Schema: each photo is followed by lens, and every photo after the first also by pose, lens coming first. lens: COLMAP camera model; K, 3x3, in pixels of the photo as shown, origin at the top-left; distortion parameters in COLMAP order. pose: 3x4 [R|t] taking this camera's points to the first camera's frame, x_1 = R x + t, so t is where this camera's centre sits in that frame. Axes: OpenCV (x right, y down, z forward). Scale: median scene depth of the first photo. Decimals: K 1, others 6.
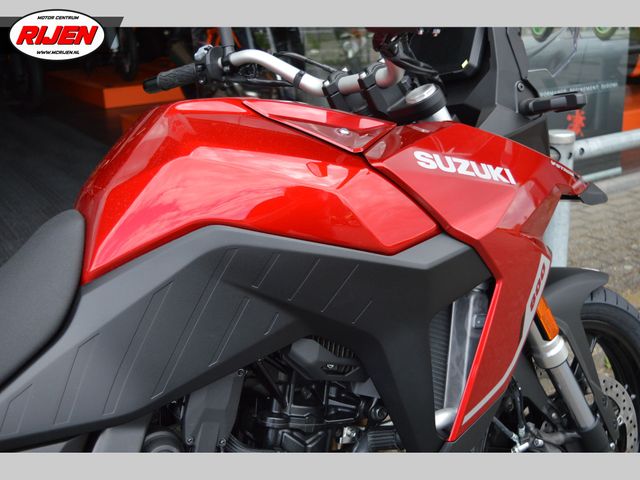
lens RADIAL K [[751.1, 0, 322.1], [0, 751.1, 240.7], [0, 0, 1]] dist [-0.056450, 0.000000]
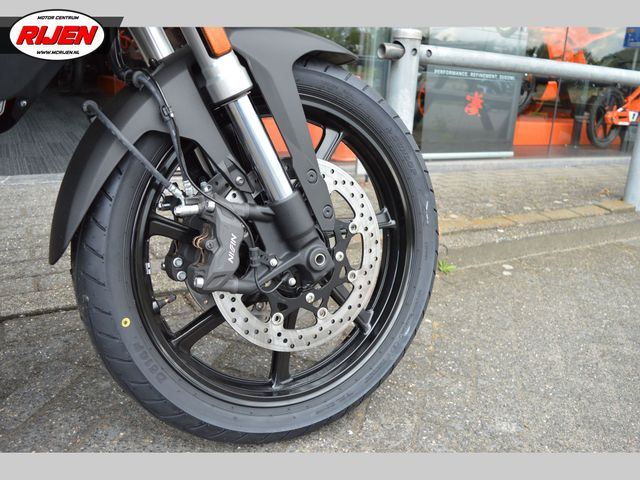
lens RADIAL K [[563.9, 0, 321.0], [0, 563.9, 237.3], [0, 0, 1]] dist [-0.089631, 0.014492]
pose [[0.994041, 0.107340, -0.018975, 0.374046], [-0.107977, 0.993480, -0.036594, 0.277643], [0.014923, 0.038425, 0.999150, 0.363046]]
